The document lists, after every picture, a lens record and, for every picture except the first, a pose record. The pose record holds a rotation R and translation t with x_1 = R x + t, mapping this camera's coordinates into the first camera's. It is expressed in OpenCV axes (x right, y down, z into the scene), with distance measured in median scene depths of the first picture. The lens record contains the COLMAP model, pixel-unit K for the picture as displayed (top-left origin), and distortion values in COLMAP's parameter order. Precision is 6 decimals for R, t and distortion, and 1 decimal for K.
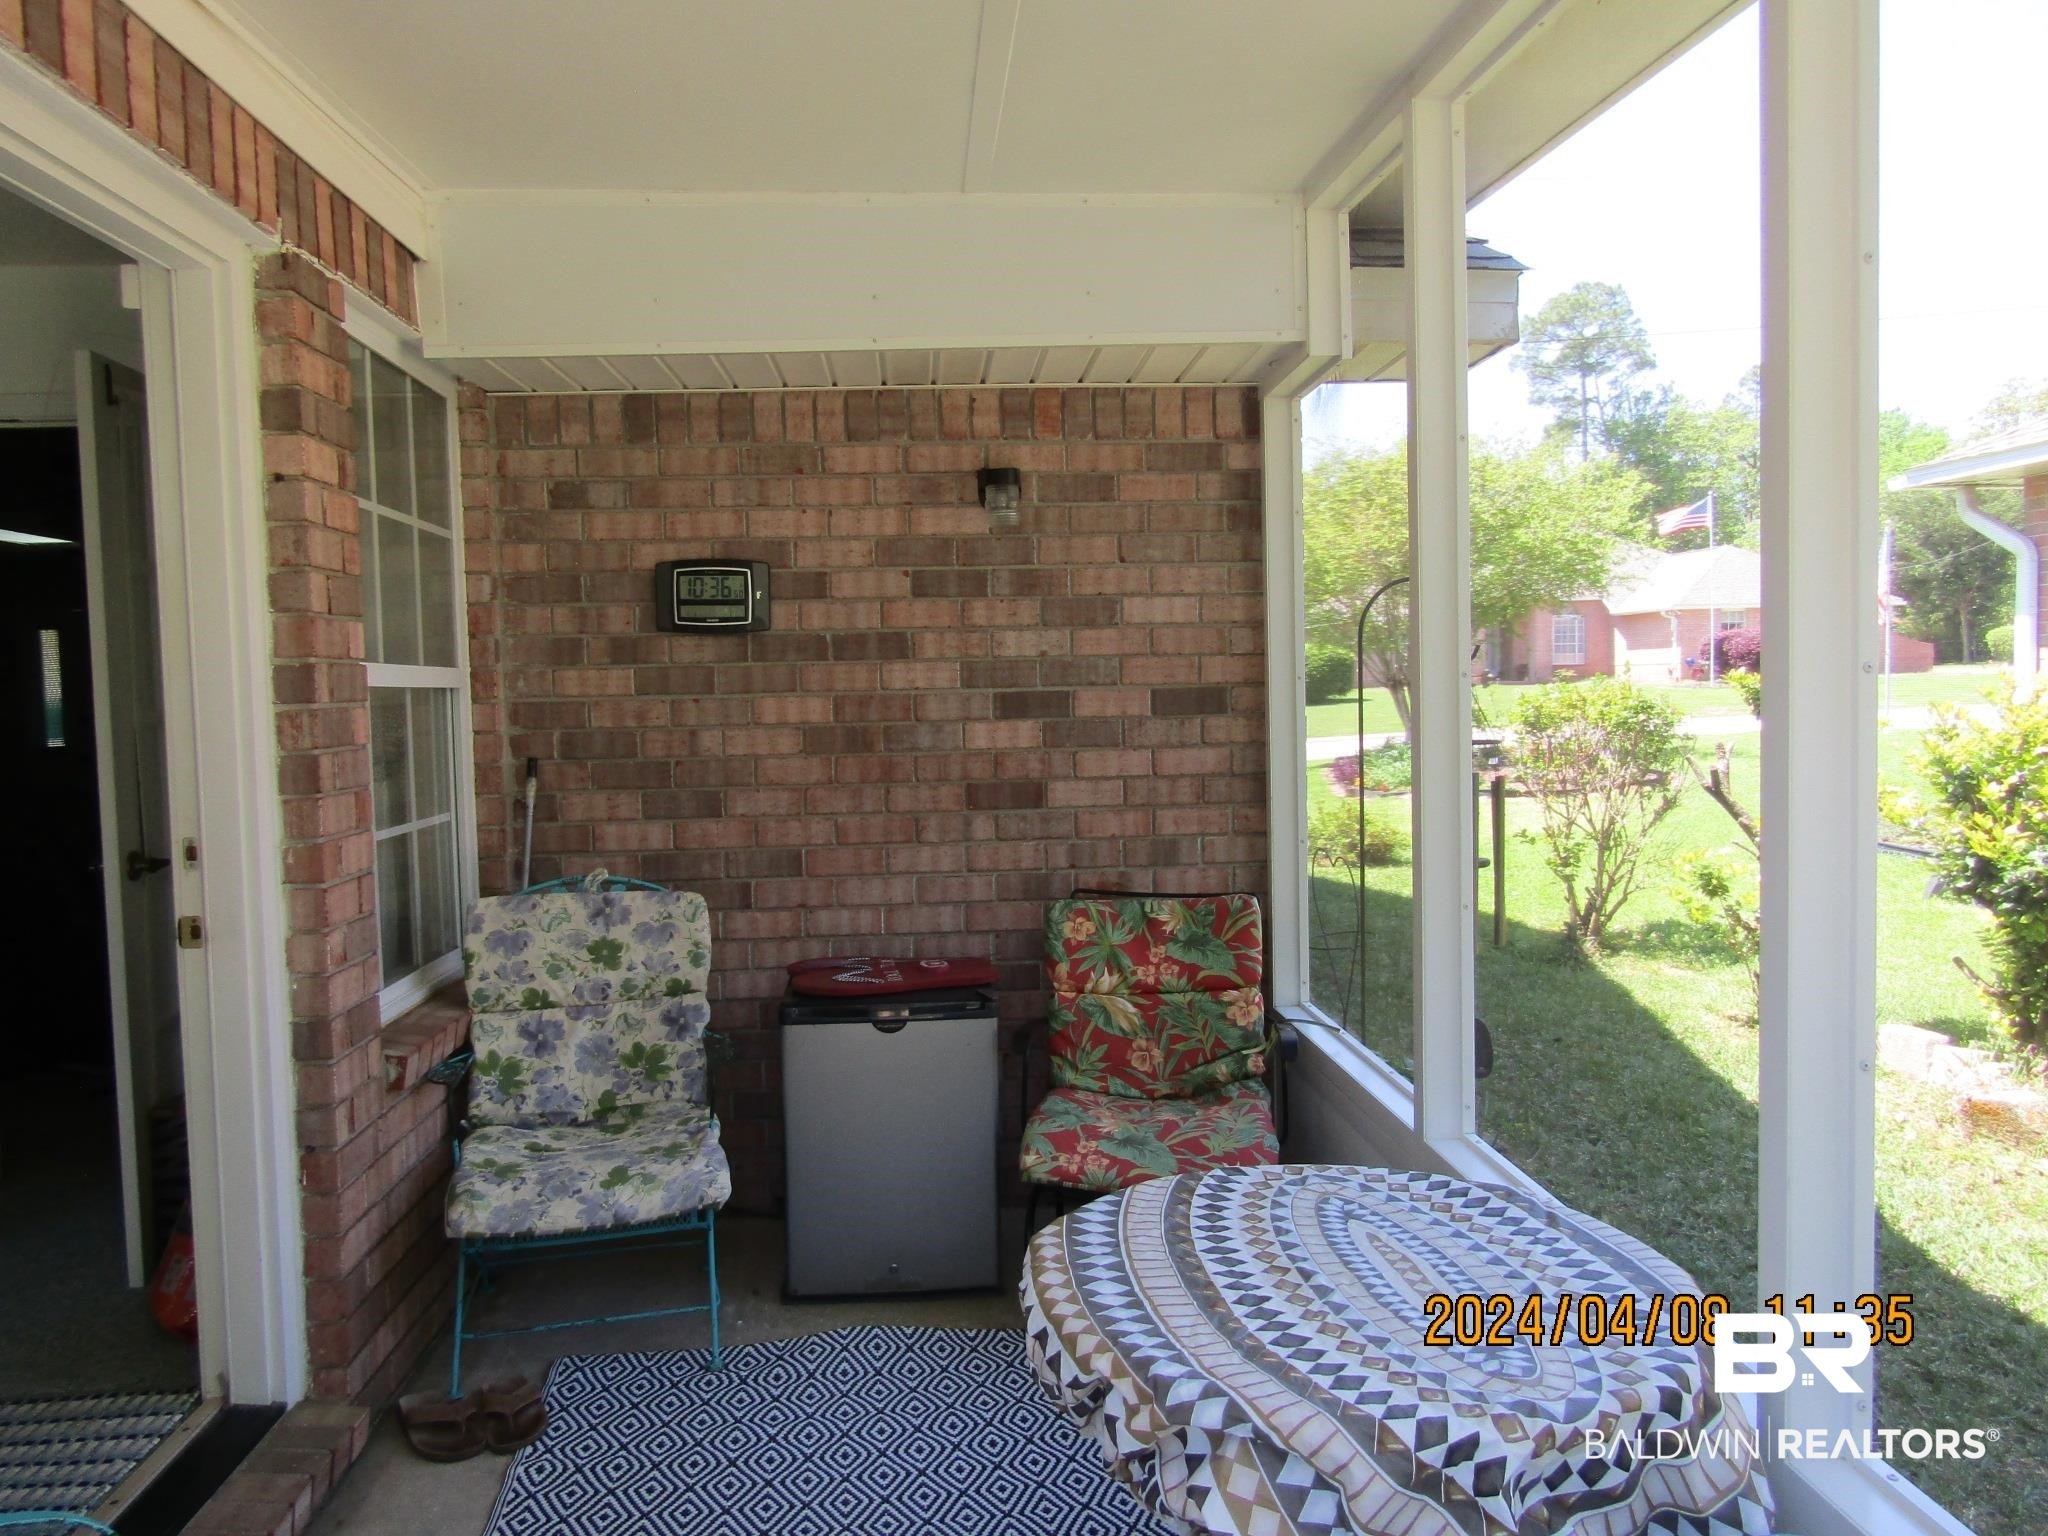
lens RADIAL K [[1459.5, 0, 1024.0], [0, 1459.5, 768.0], [0, 0, 1]] dist [-0.002905, -0.003411]
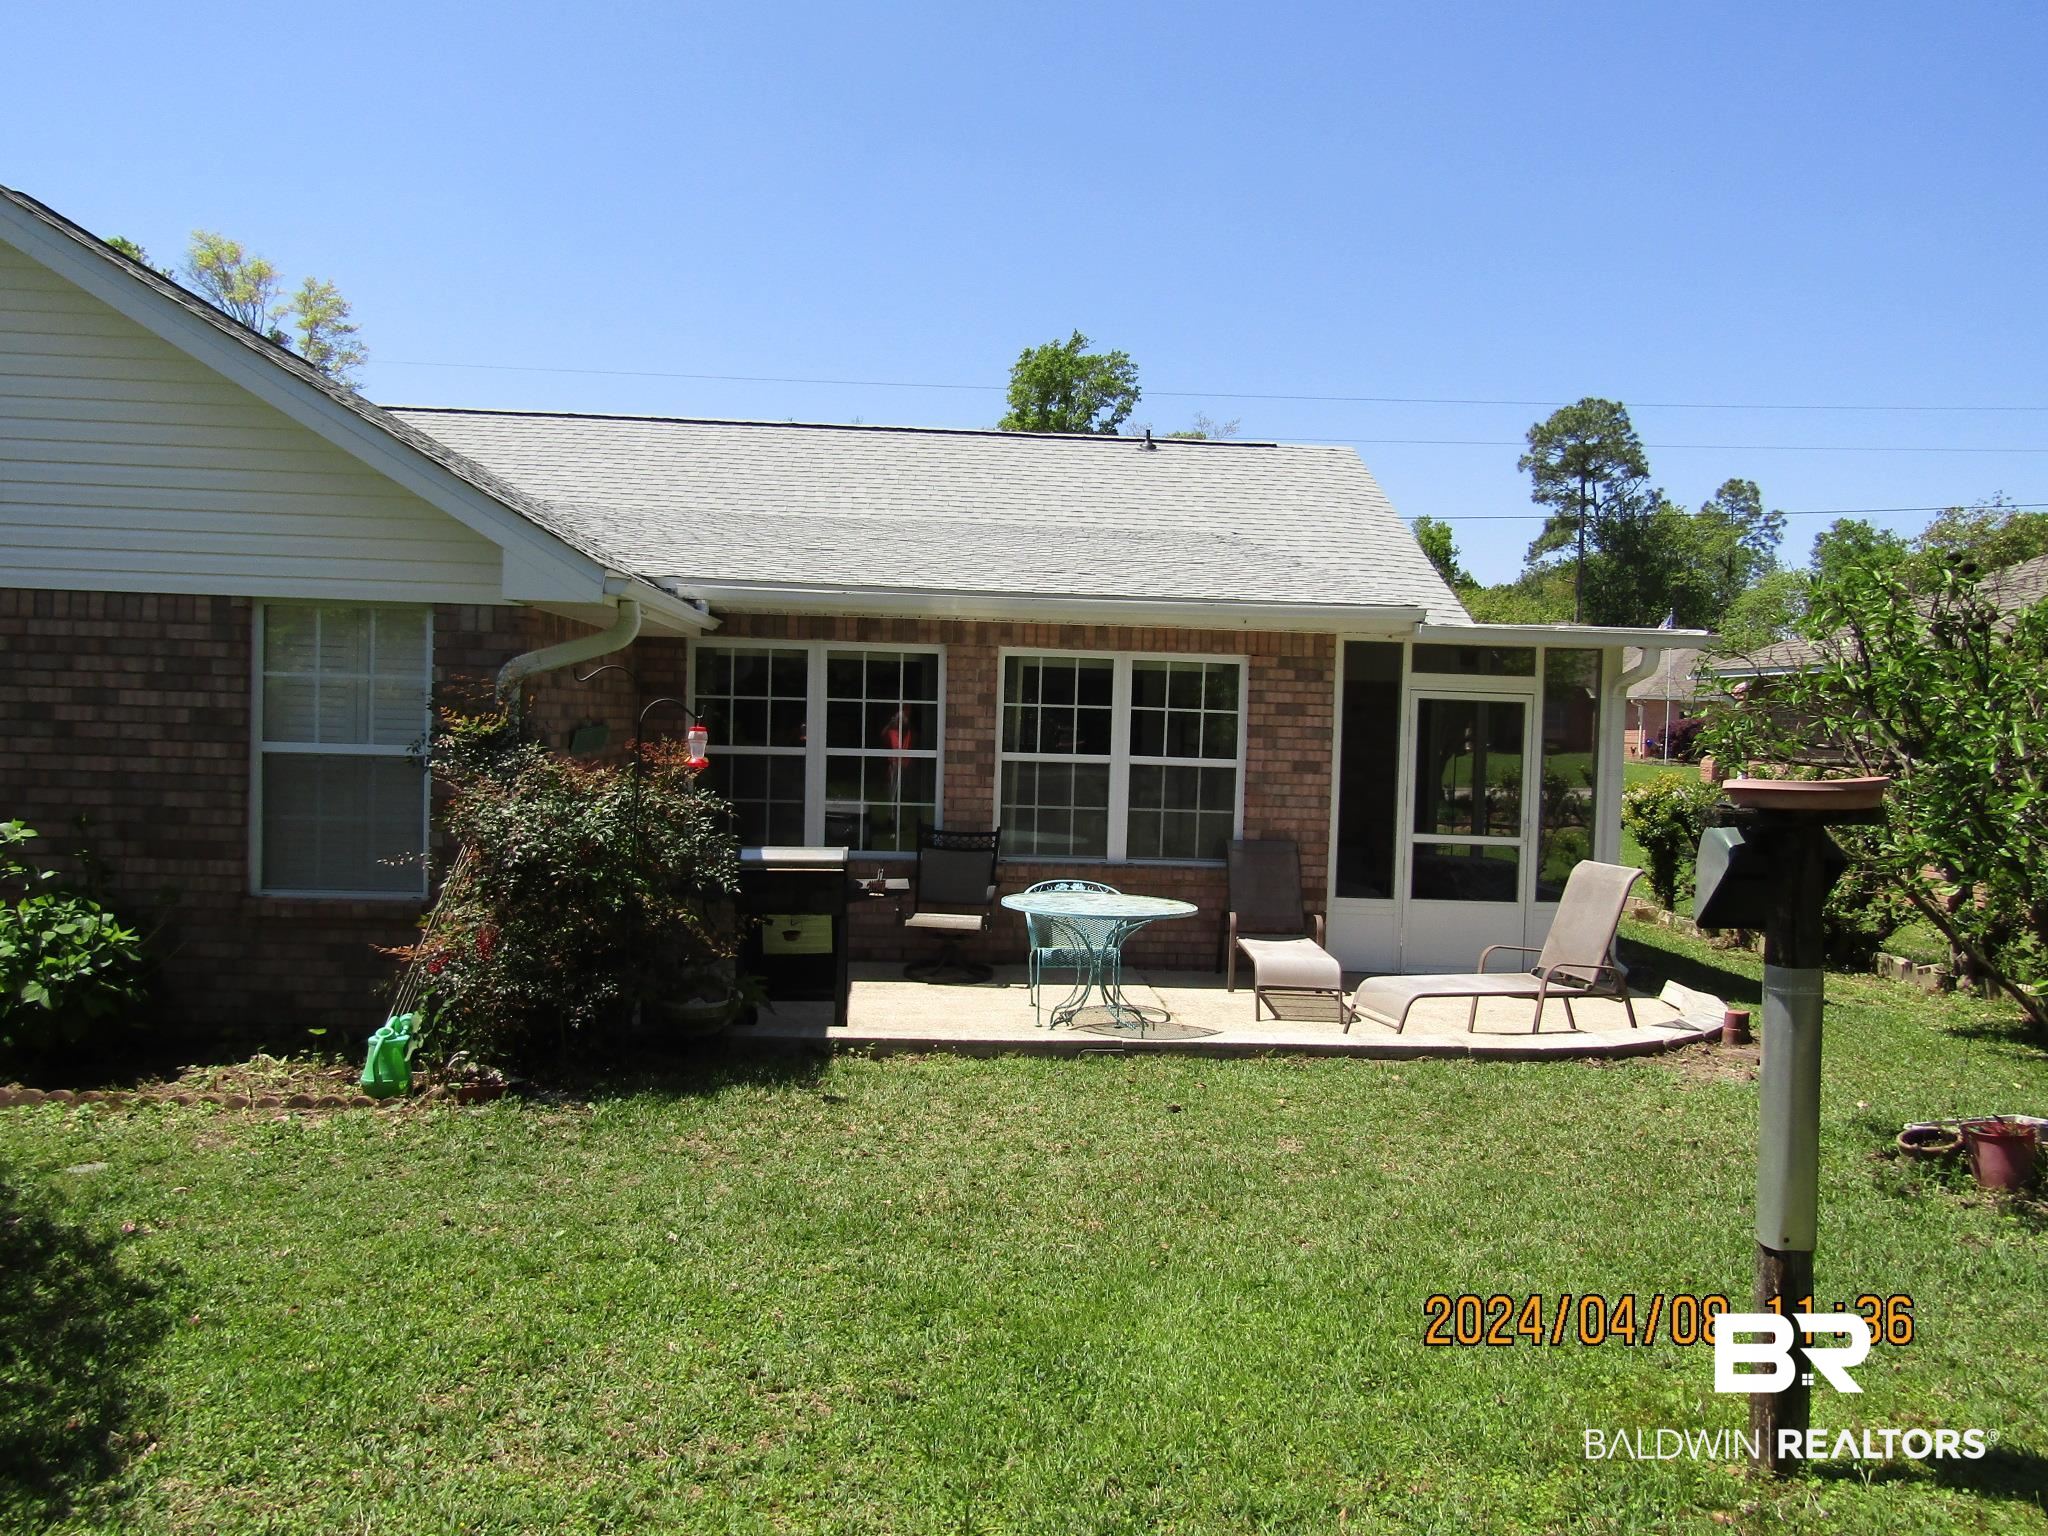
lens RADIAL K [[1459.5, 0, 1024.0], [0, 1459.5, 768.0], [0, 0, 1]] dist [-0.002905, -0.003411]
pose [[0.997591, 0.068999, 0.007113, -0.039510], [-0.068850, 0.997437, -0.019455, 0.004154], [-0.008437, 0.018918, 0.999785, -0.117540]]
